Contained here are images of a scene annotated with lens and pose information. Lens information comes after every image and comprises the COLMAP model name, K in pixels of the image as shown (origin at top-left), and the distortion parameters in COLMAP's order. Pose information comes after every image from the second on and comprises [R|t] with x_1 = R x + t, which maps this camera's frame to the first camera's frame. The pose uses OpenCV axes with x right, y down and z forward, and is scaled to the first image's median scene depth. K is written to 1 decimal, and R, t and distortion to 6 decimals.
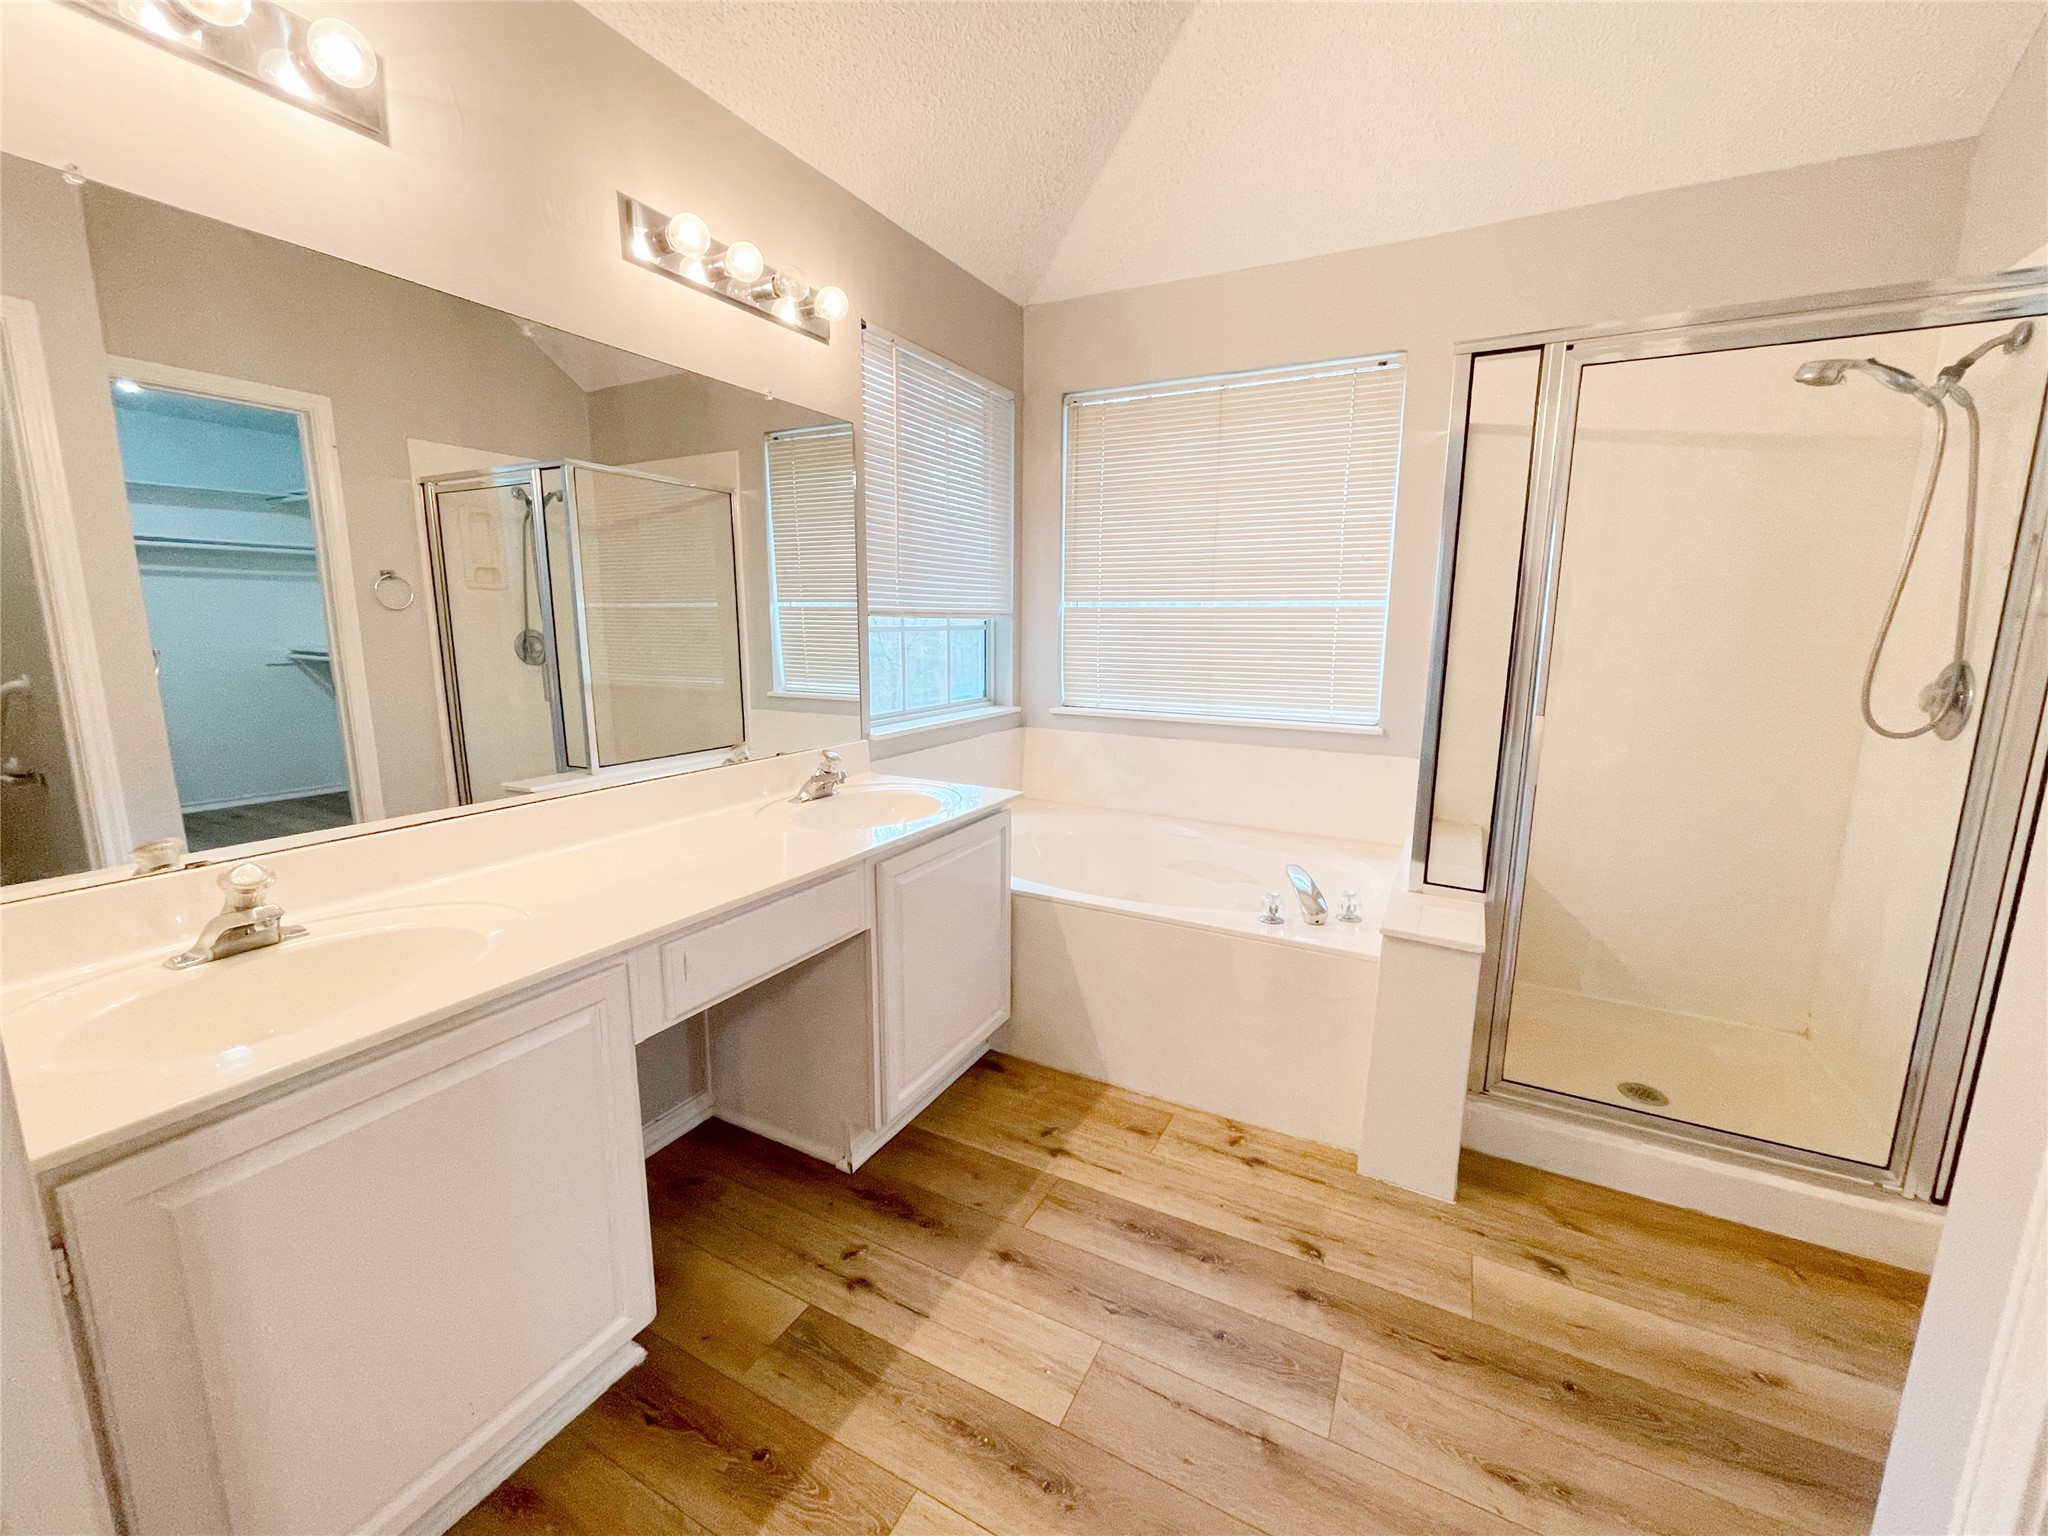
lens RADIAL K [[831.8, 0, 1029.8], [0, 831.8, 763.6], [0, 0, 1]] dist [0.001315, 0.000026]
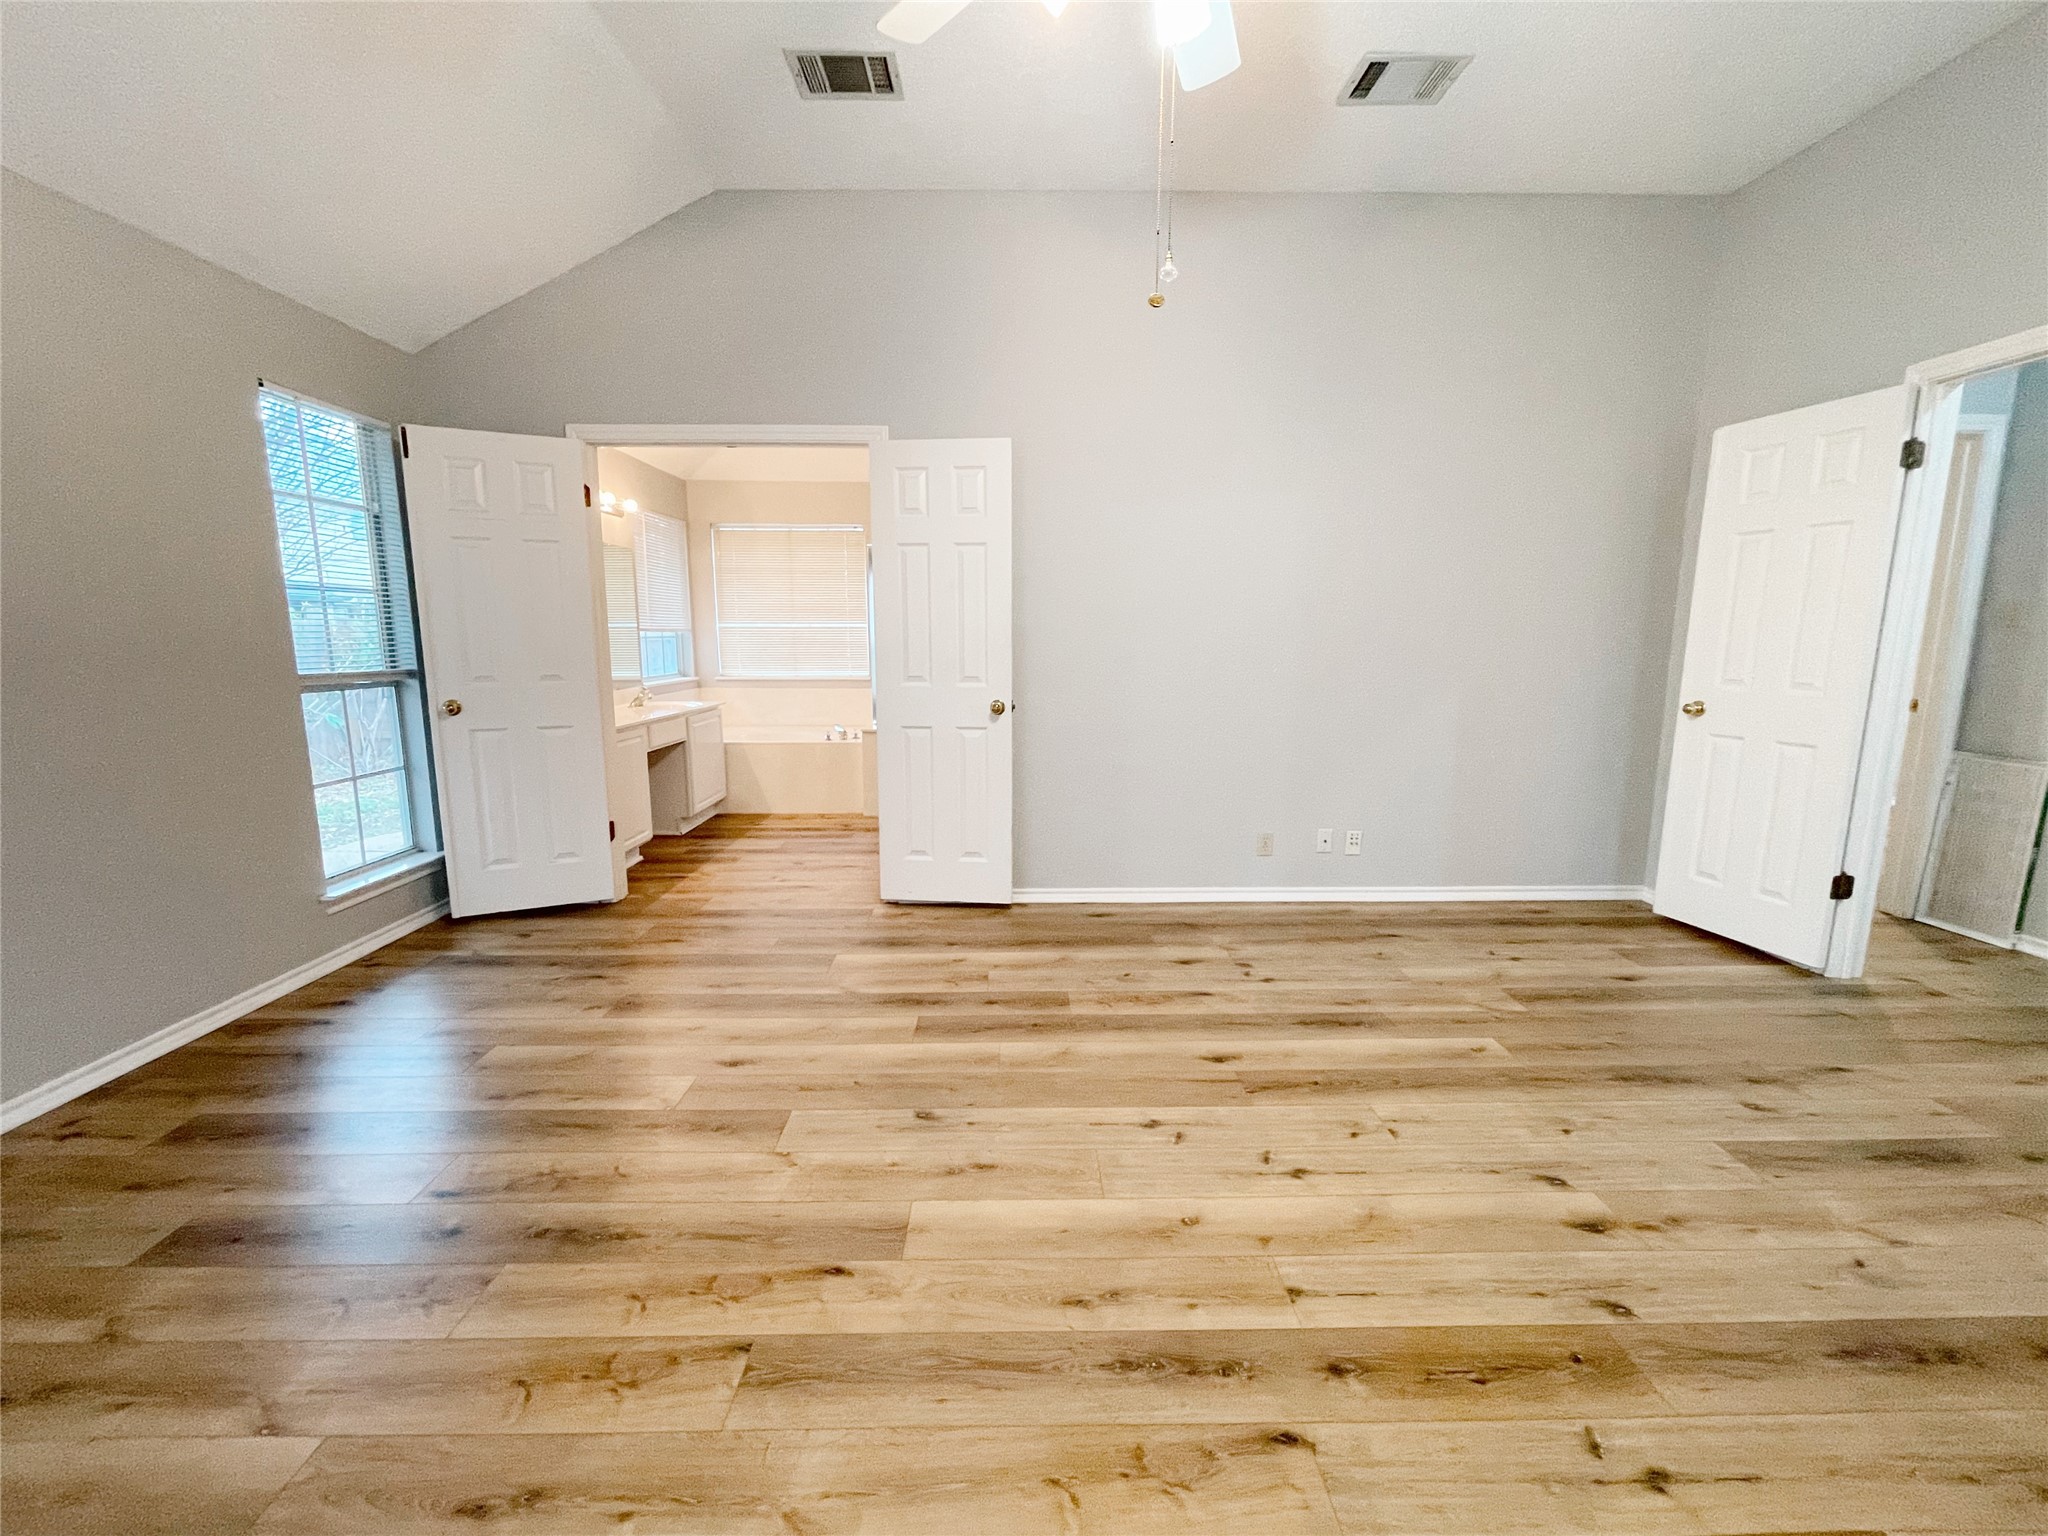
lens RADIAL K [[831.8, 0, 1029.8], [0, 831.8, 763.6], [0, 0, 1]] dist [0.001315, 0.000026]
pose [[0.874733, -0.082859, 0.477468, -0.405023], [0.090031, 0.995908, 0.007888, 0.273400], [-0.476168, 0.036087, 0.878614, -1.571916]]
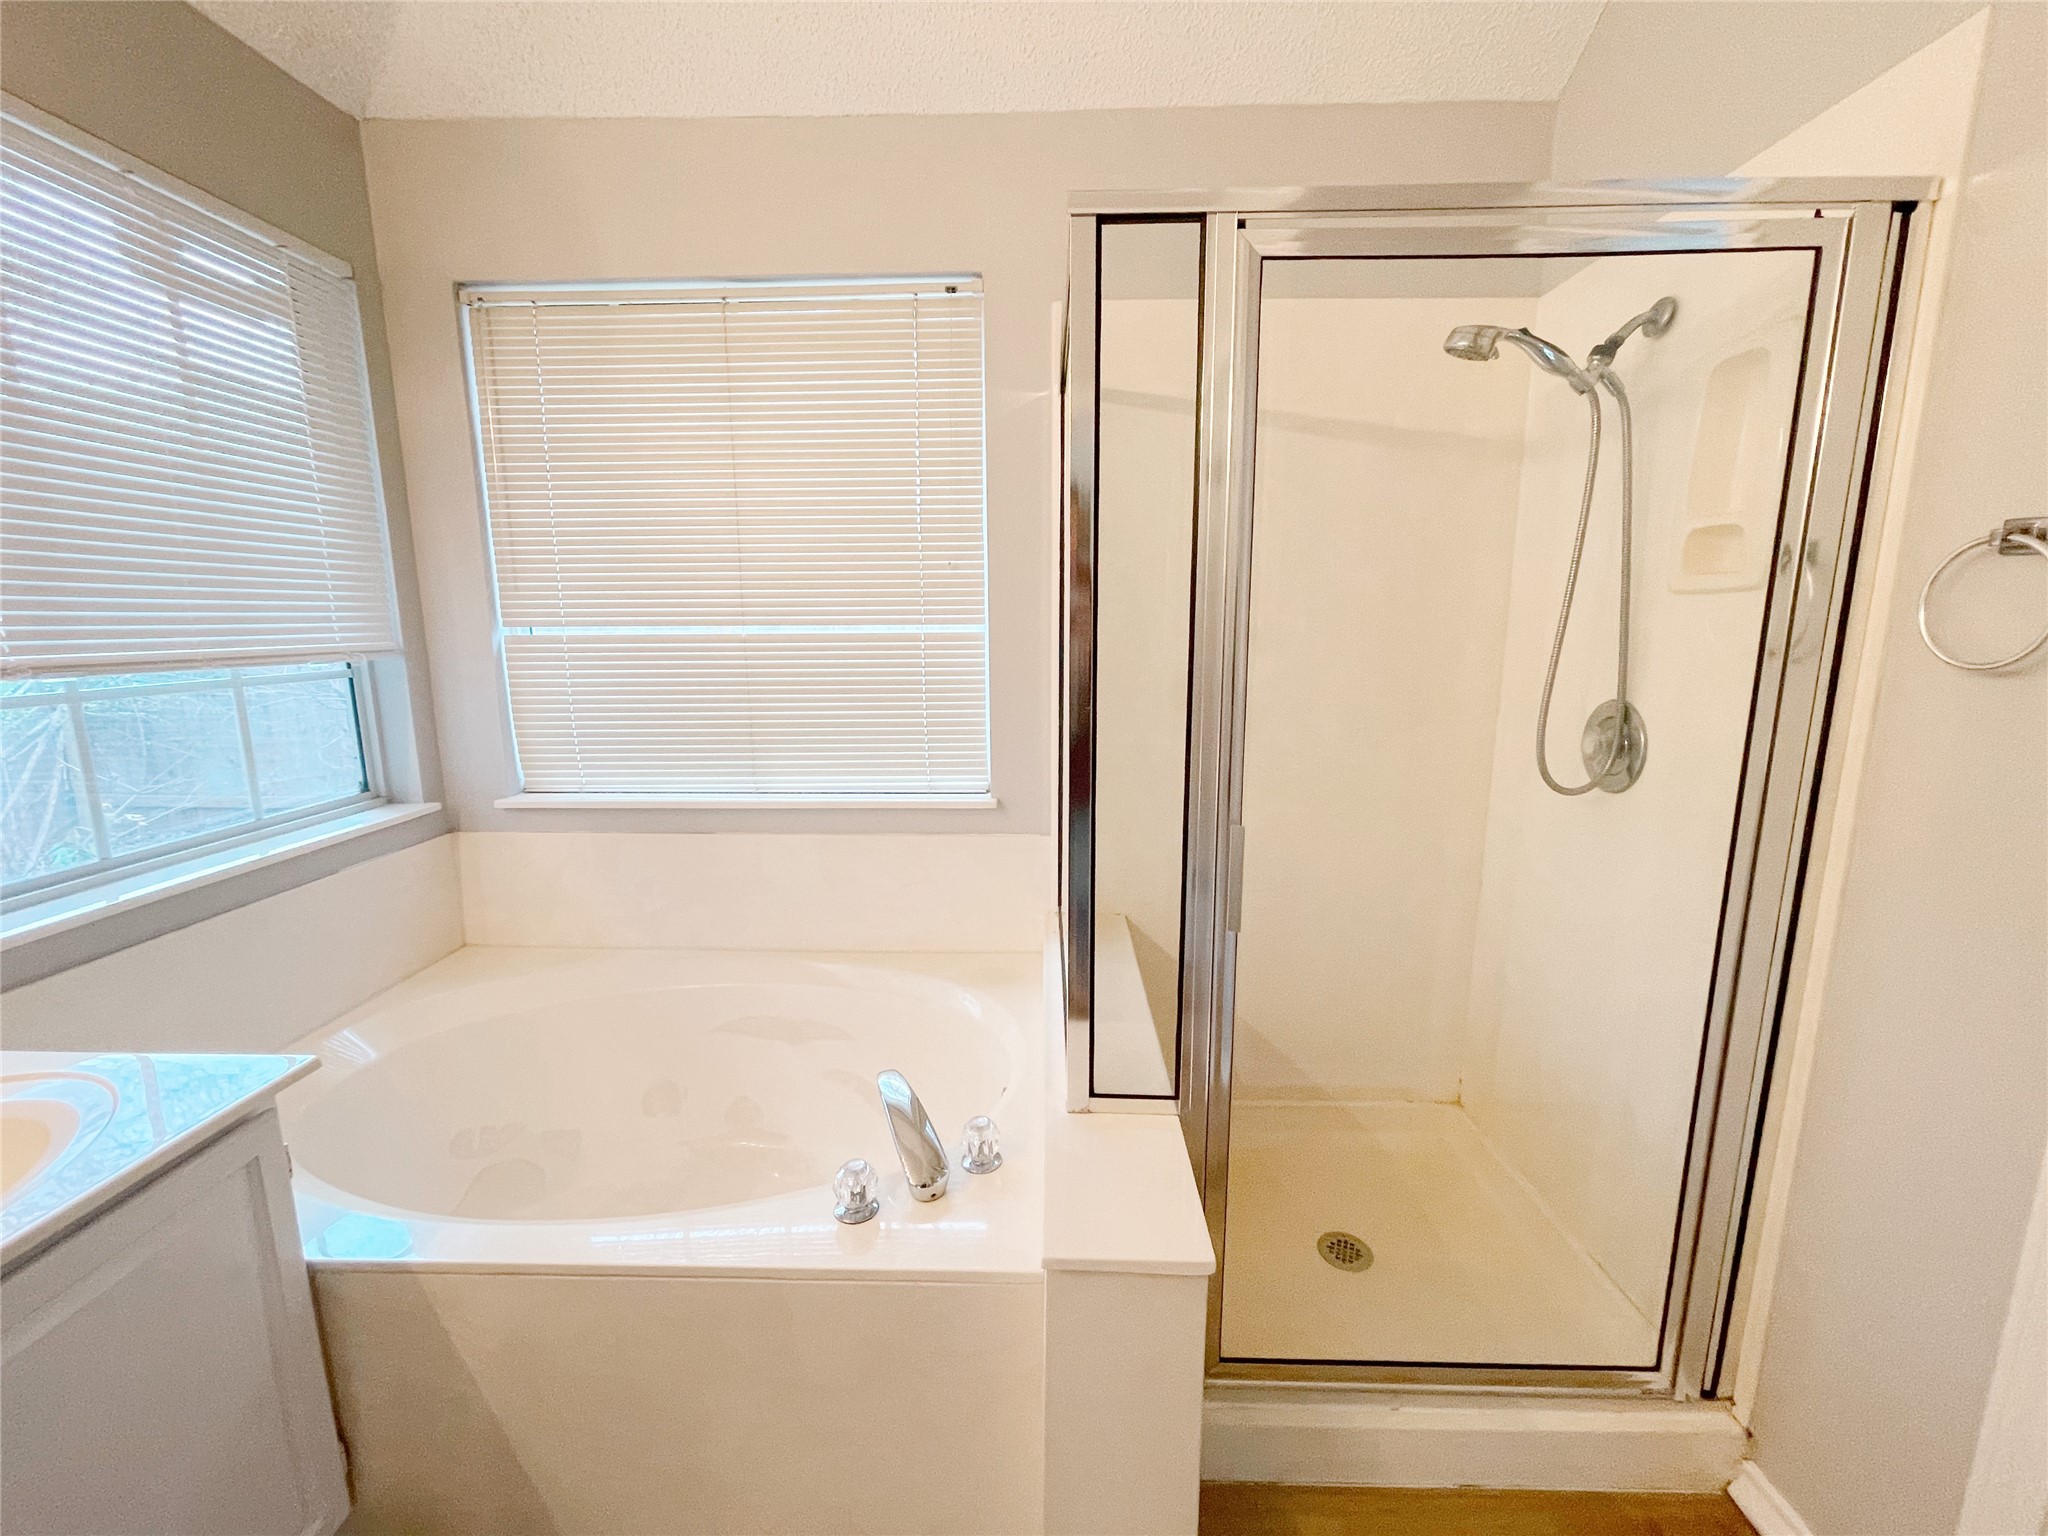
lens RADIAL K [[788.0, 0, 1017.9], [0, 788.0, 749.9], [0, 0, 1]] dist [0.000879, -0.000188]
pose [[0.897657, -0.087697, 0.431880, 0.172827], [0.088752, 0.995895, 0.017756, -0.112878], [-0.431664, 0.022392, 0.901756, 0.433188]]
